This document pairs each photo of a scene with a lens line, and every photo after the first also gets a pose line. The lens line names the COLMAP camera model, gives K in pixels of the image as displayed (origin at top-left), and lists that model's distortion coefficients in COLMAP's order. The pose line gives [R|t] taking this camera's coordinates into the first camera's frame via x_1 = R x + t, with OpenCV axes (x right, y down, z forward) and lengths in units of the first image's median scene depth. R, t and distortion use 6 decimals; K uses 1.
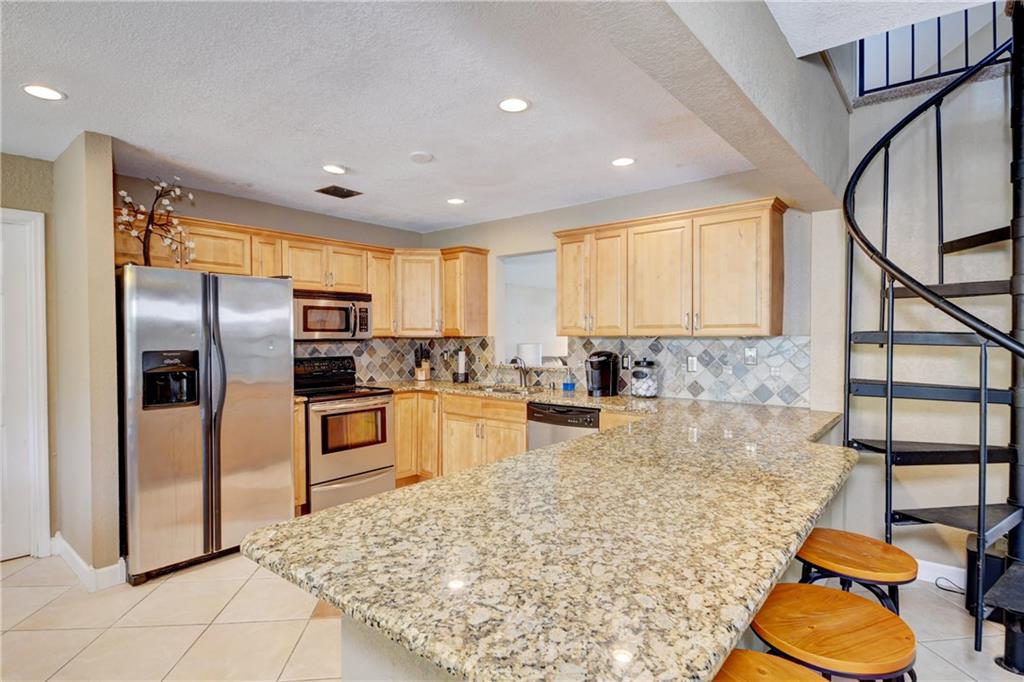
lens RADIAL K [[521.8, 0, 510.1], [0, 521.8, 343.1], [0, 0, 1]] dist [0.019652, -0.002995]
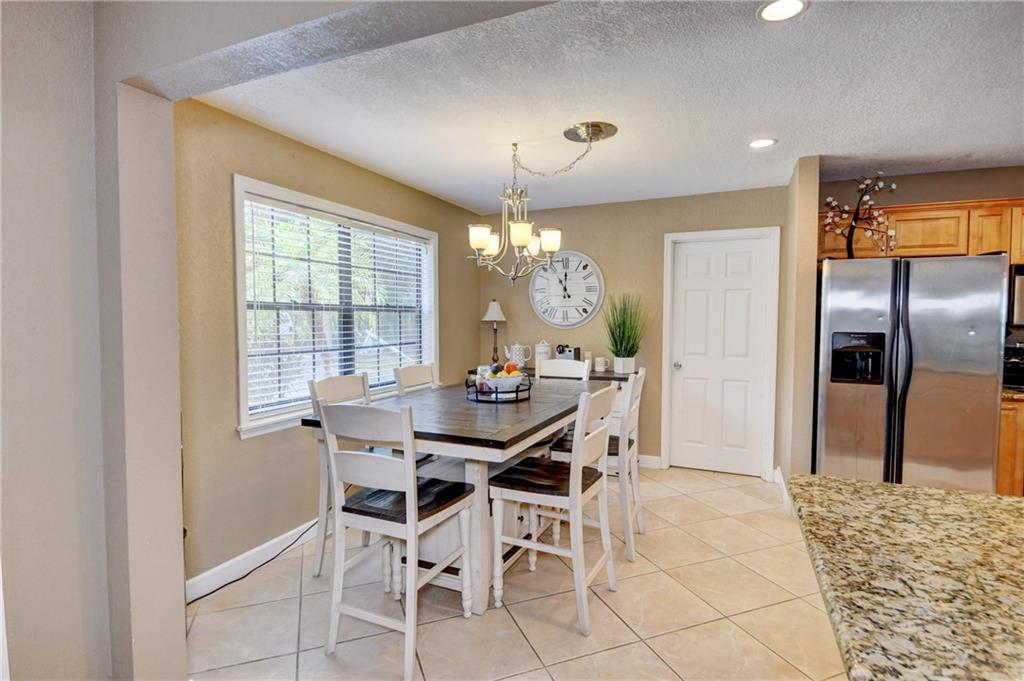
lens RADIAL K [[511.0, 0, 517.4], [0, 511.0, 339.9], [0, 0, 1]] dist [-0.003409, -0.001129]
pose [[0.287358, 0.046843, -0.956677, 0.177514], [-0.023082, 0.998852, 0.041975, 0.000853], [0.957545, 0.010020, 0.288109, -0.003239]]
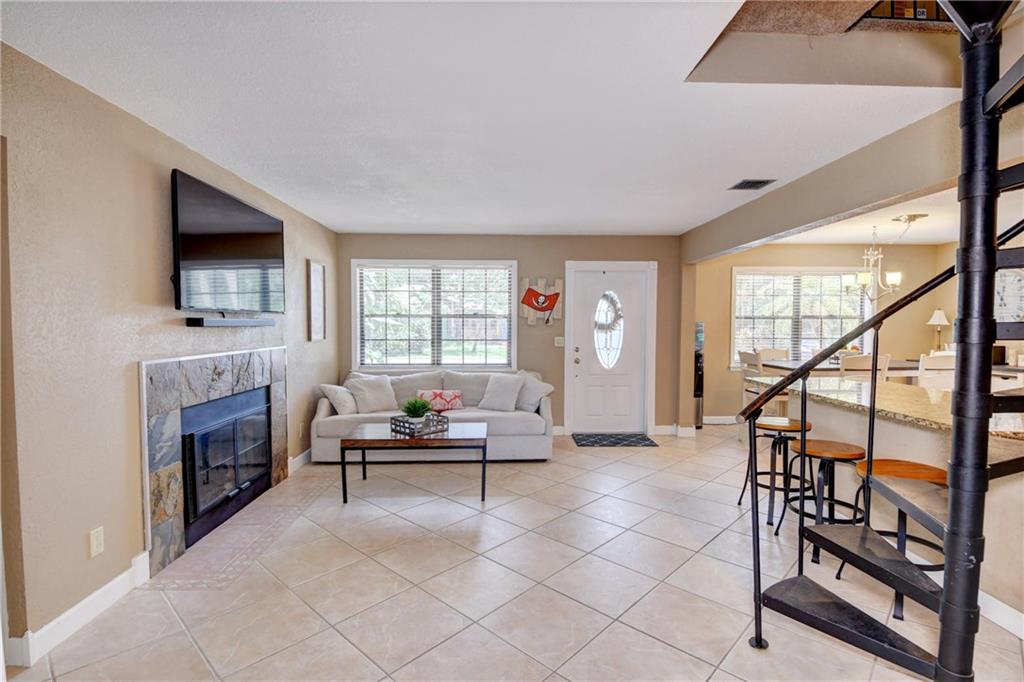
lens RADIAL K [[478.2, 0, 506.7], [0, 478.2, 342.2], [0, 0, 1]] dist [-0.012774, -0.001733]
pose [[-0.725477, 0.032328, -0.687487, 1.423238], [-0.008781, 0.998380, 0.056213, -0.014513], [0.688191, 0.046818, -0.724018, 0.664459]]
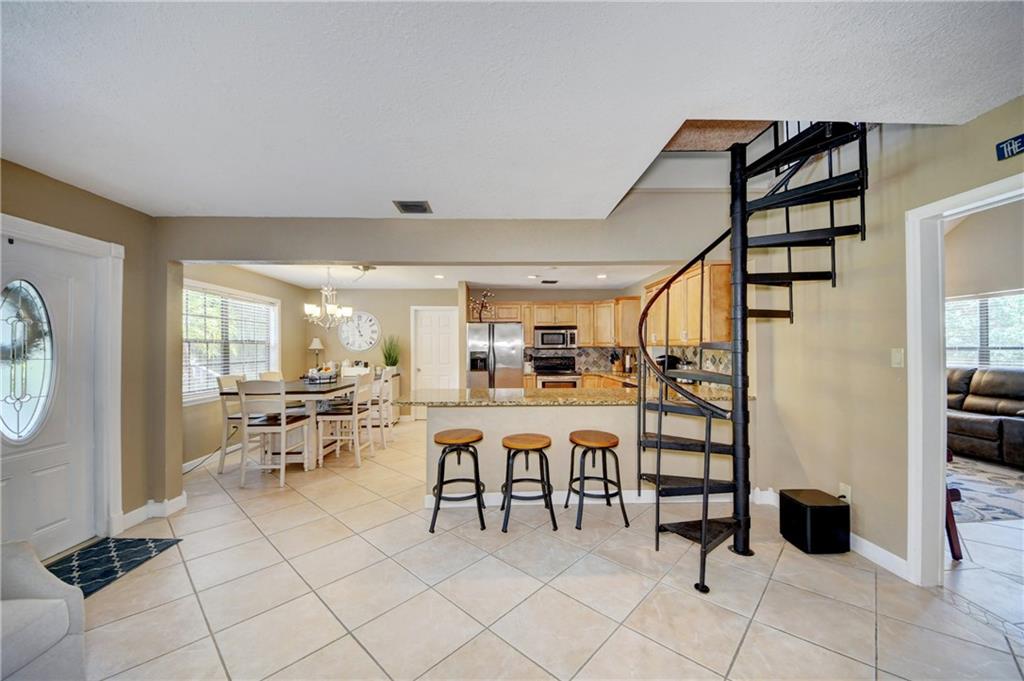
lens RADIAL K [[378.2, 0, 528.0], [0, 378.2, 342.5], [0, 0, 1]] dist [-0.013653, -0.002014]
pose [[0.693788, -0.009578, -0.720115, 1.012143], [-0.011500, 0.999637, -0.024376, 0.013059], [0.720087, 0.025193, 0.693426, -0.236430]]
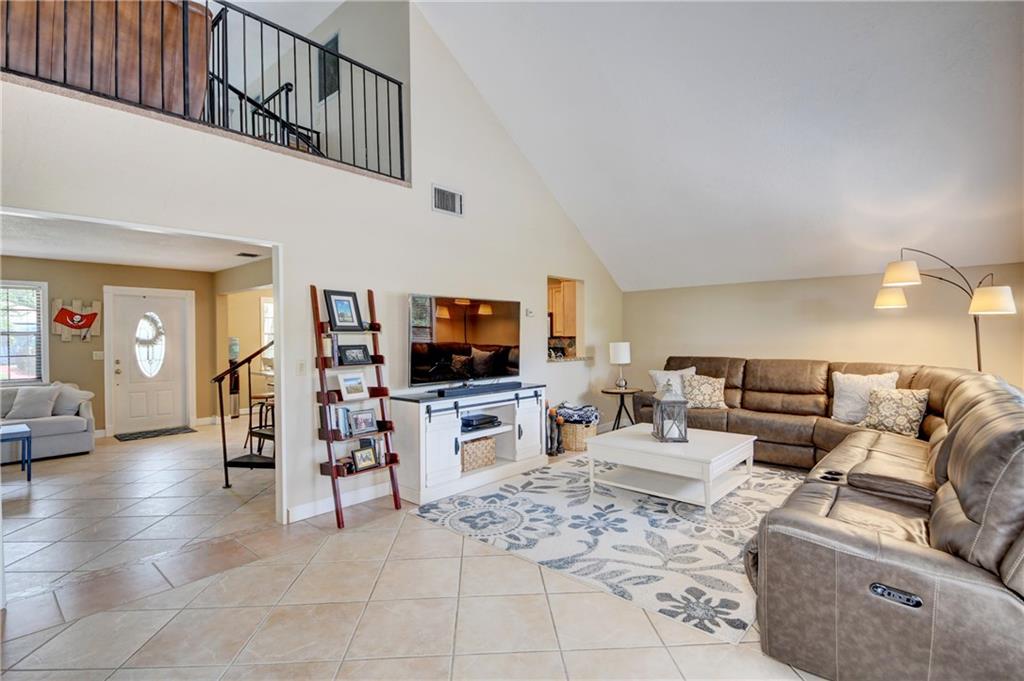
lens RADIAL K [[478.2, 0, 508.3], [0, 478.2, 341.4], [0, 0, 1]] dist [-0.012774, -0.001733]
pose [[0.026875, 0.017389, -0.999488, 2.164104], [-0.010981, 0.999793, 0.017099, -0.033052], [0.999578, 0.010516, 0.027060, 1.237700]]
